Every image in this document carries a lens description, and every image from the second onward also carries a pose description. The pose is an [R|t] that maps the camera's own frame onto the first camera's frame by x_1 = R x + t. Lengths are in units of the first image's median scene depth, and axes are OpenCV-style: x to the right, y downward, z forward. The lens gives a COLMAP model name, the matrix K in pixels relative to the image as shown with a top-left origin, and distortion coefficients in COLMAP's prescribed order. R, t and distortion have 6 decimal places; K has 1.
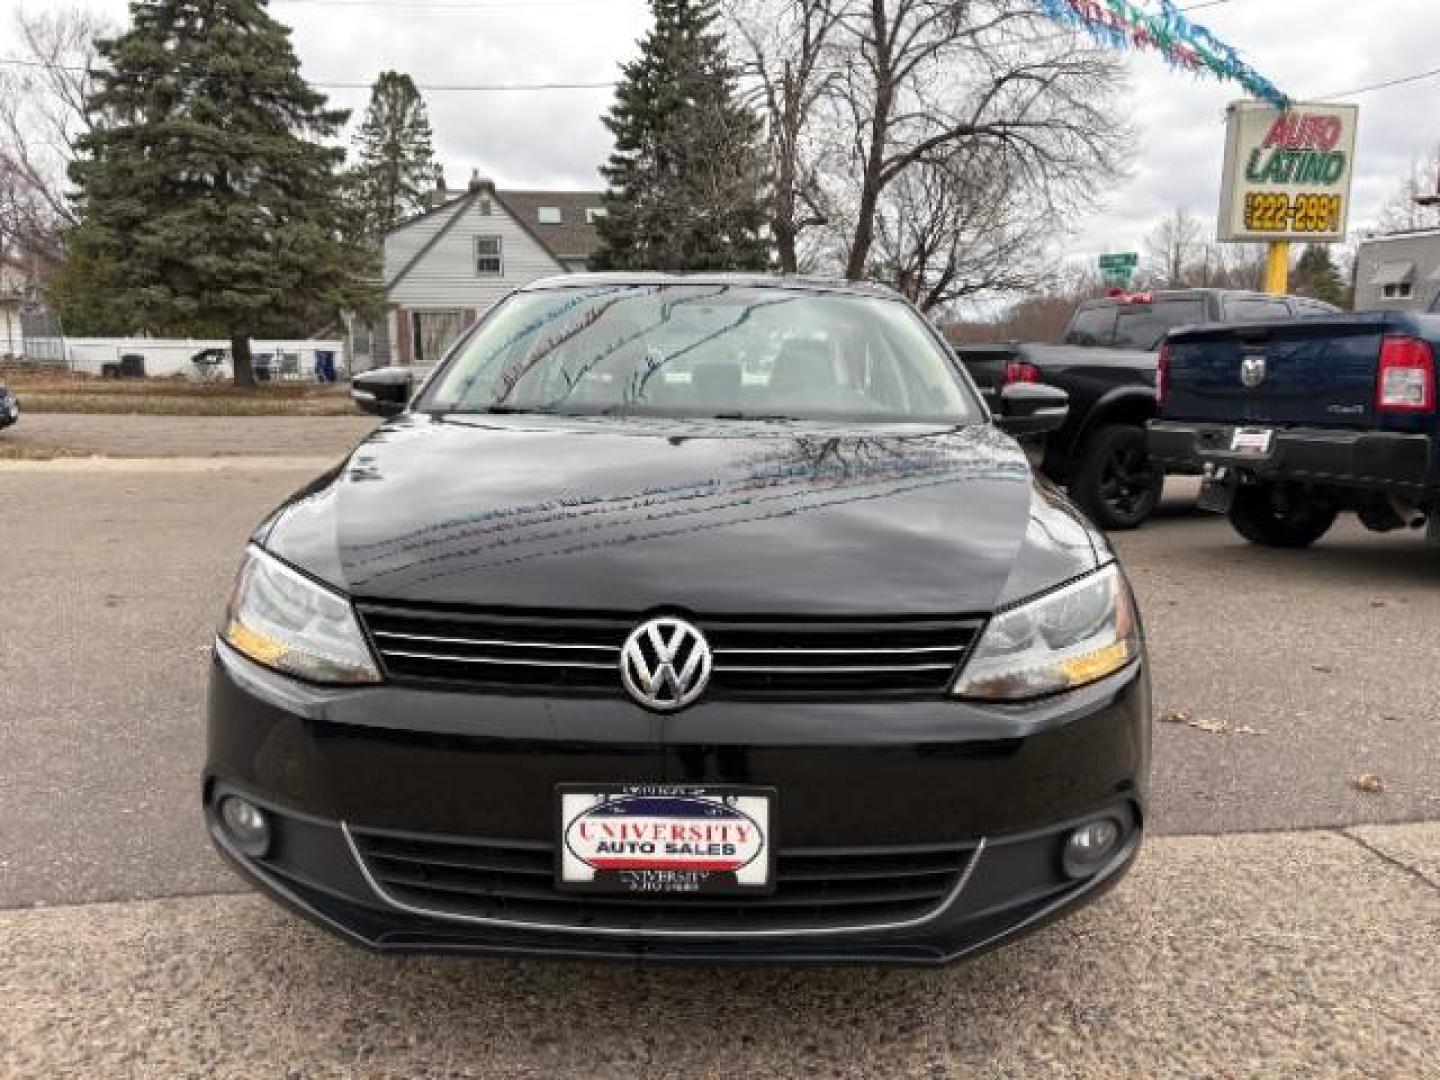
lens RADIAL K [[1093.7, 0, 724.4], [0, 1093.7, 541.8], [0, 0, 1]] dist [0.039074, -0.035918]
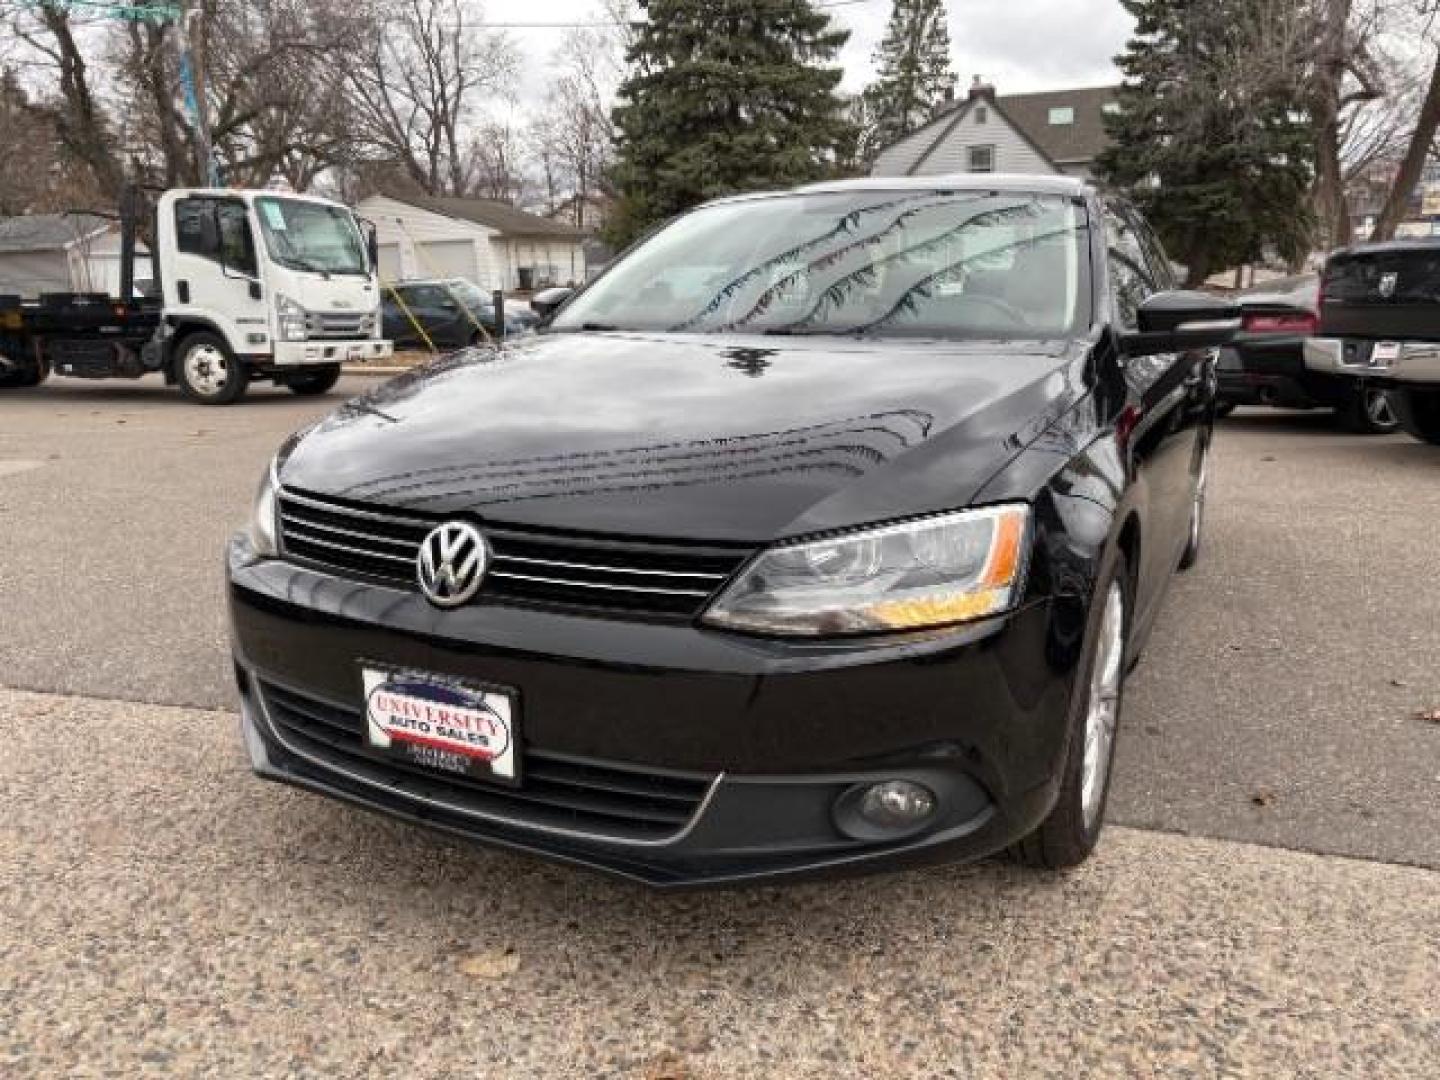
lens RADIAL K [[1093.7, 0, 709.3], [0, 1093.7, 540.2], [0, 0, 1]] dist [0.039074, -0.035918]
pose [[0.891810, 0.082126, -0.444893, 0.069367], [-0.049688, 0.995217, 0.084112, -0.001640], [0.449672, -0.052906, 0.891625, 0.015827]]
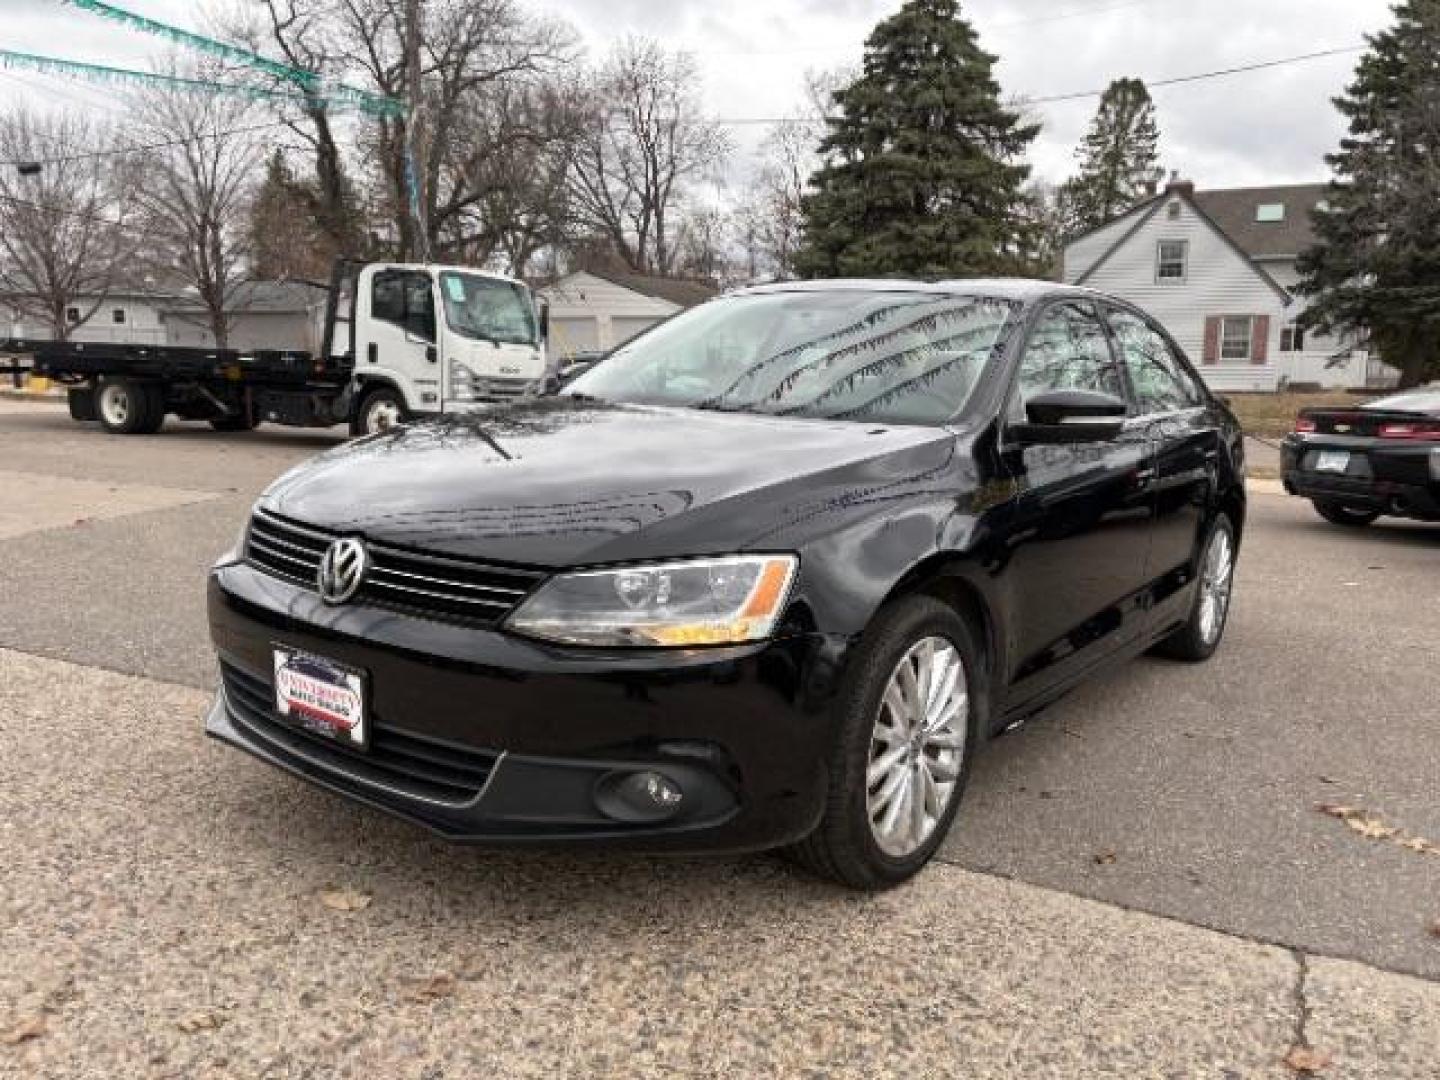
lens RADIAL K [[1093.7, 0, 726.5], [0, 1093.7, 537.0], [0, 0, 1]] dist [0.039074, -0.035918]
pose [[0.807534, 0.107396, -0.579961, 0.119390], [-0.114420, 0.993128, 0.024588, -0.002041], [0.578617, 0.046504, 0.814273, 0.016835]]
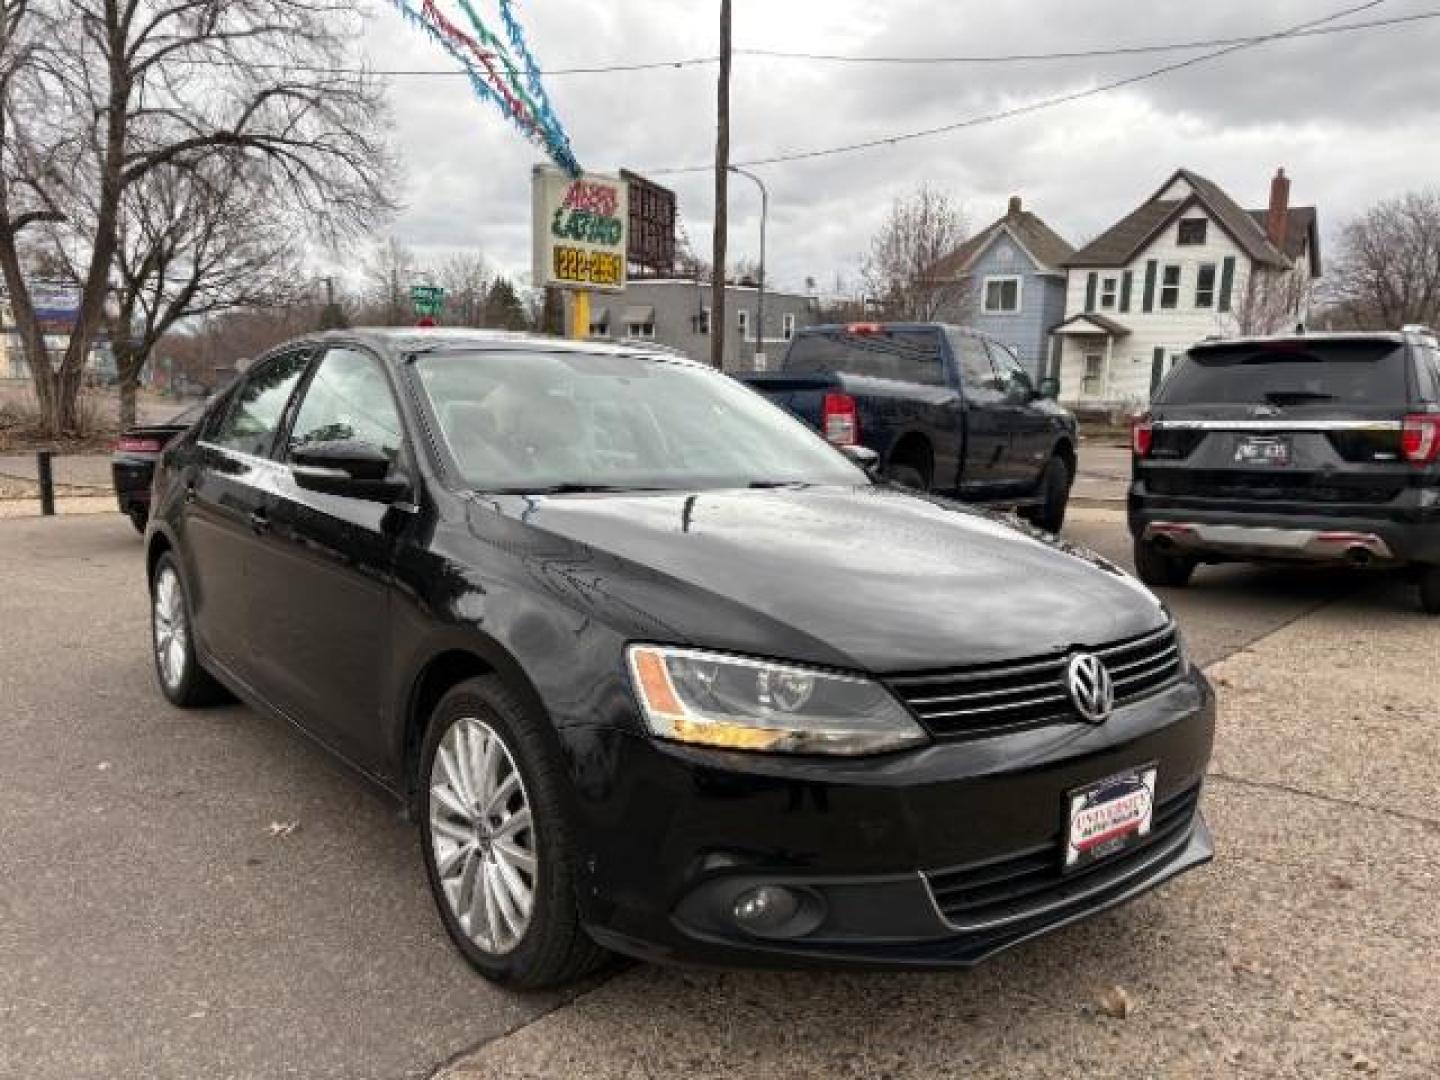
lens RADIAL K [[1093.7, 0, 723.8], [0, 1093.7, 542.8], [0, 0, 1]] dist [0.039074, -0.035918]
pose [[0.770927, -0.076102, 0.632361, -0.130606], [0.085578, 0.996210, 0.015560, -0.013030], [-0.631148, 0.042120, 0.774518, 0.025070]]
